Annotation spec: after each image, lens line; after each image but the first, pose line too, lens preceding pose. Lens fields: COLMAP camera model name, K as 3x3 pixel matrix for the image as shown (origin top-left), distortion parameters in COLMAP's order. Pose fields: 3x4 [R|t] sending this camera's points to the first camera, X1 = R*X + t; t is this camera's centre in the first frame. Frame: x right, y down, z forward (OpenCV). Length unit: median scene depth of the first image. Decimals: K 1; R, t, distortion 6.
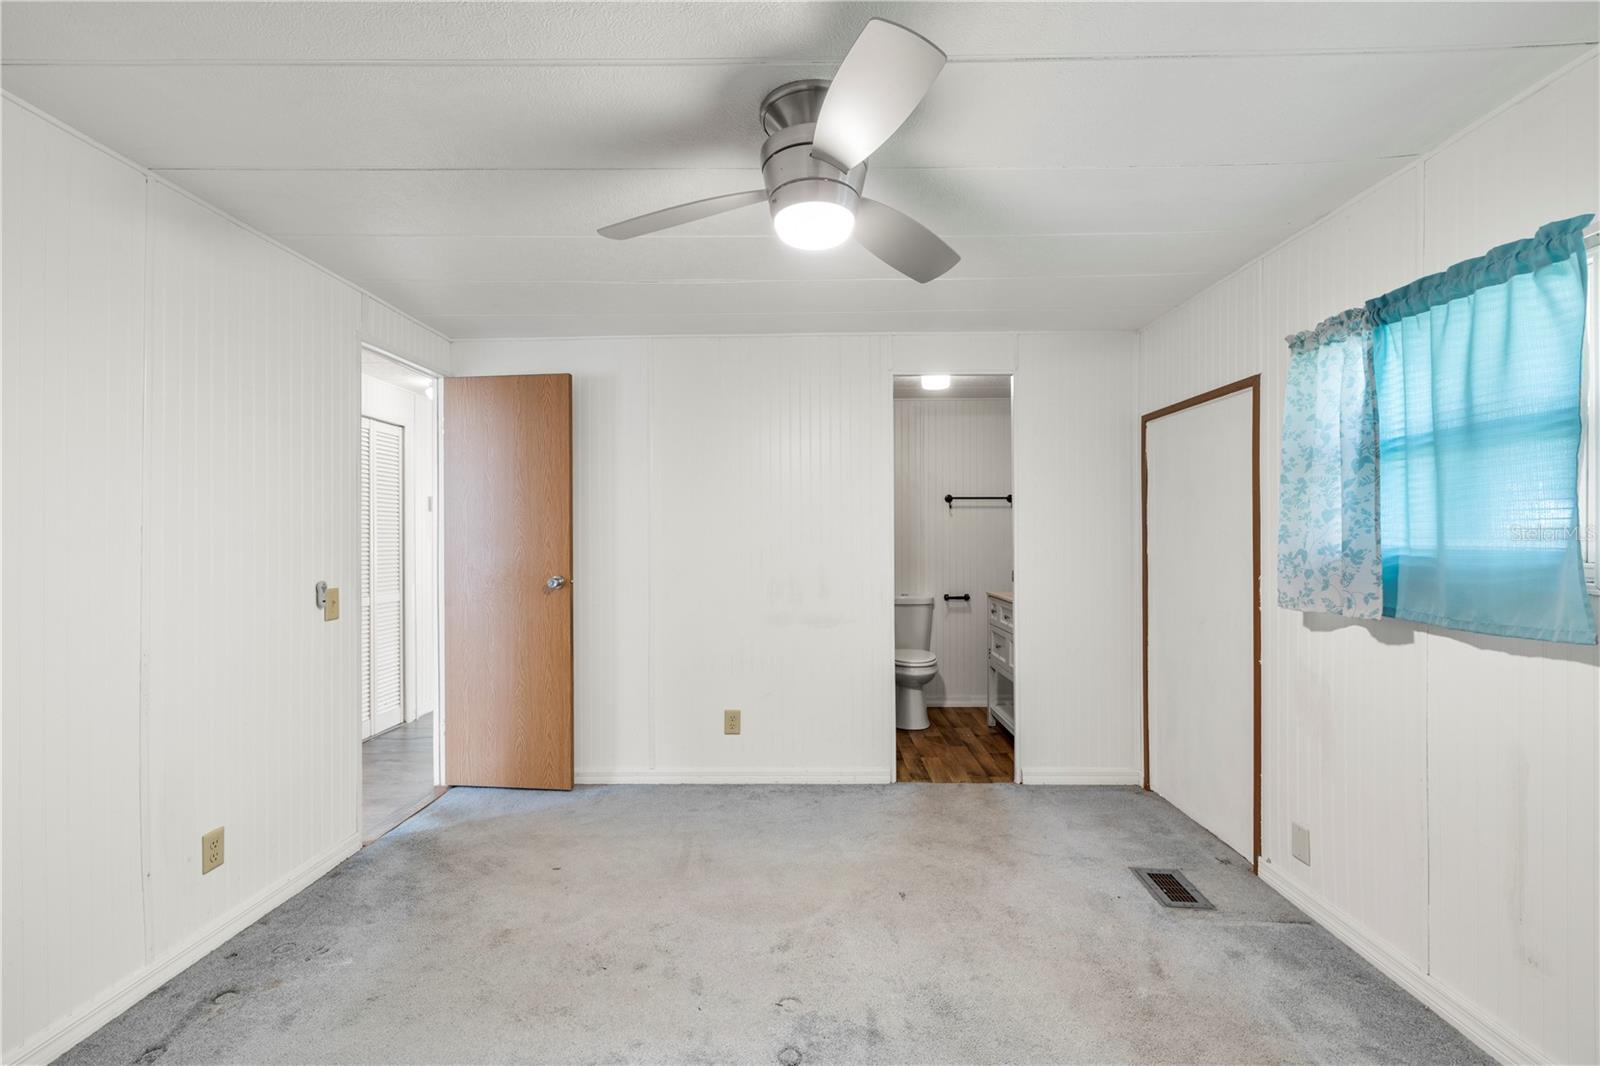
lens RADIAL K [[687.3, 0, 801.7], [0, 687.3, 538.7], [0, 0, 1]] dist [-0.000838, -0.000634]
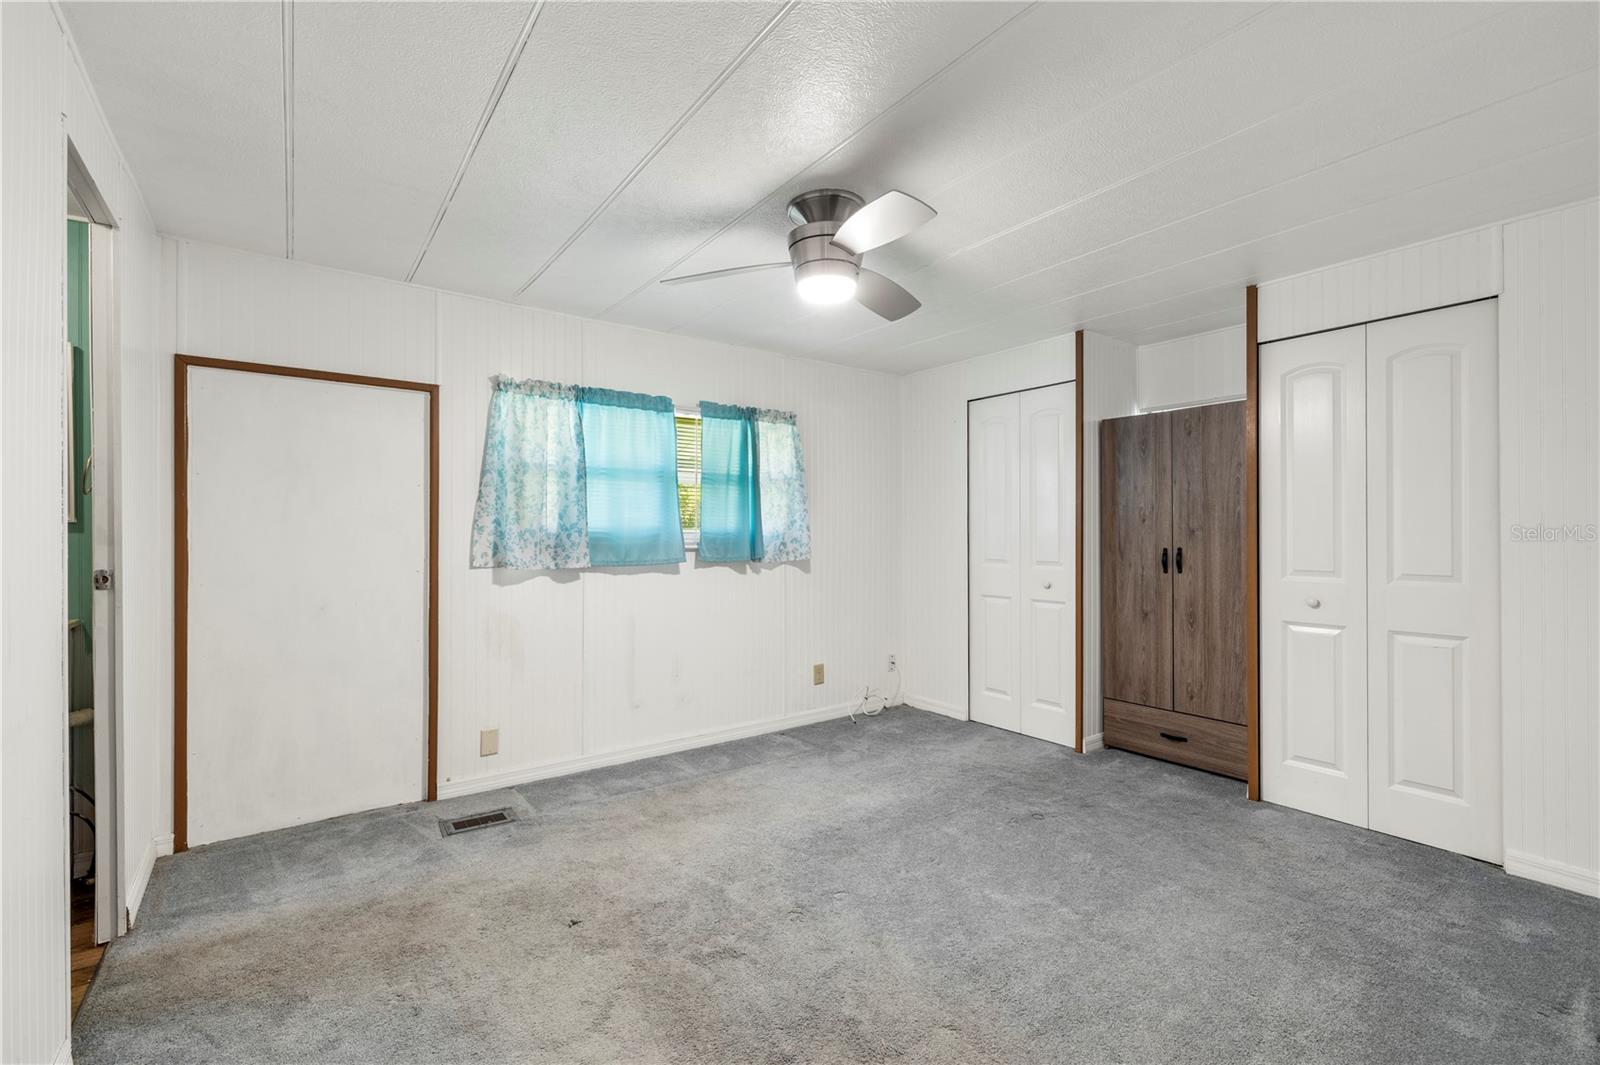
lens RADIAL K [[687.3, 0, 803.6], [0, 687.3, 528.8], [0, 0, 1]] dist [-0.000838, -0.000634]
pose [[-0.613572, -0.001557, 0.789637, -0.834157], [-0.003282, 0.999994, -0.000579, 0.015145], [-0.789632, -0.002947, -0.613574, 1.502234]]
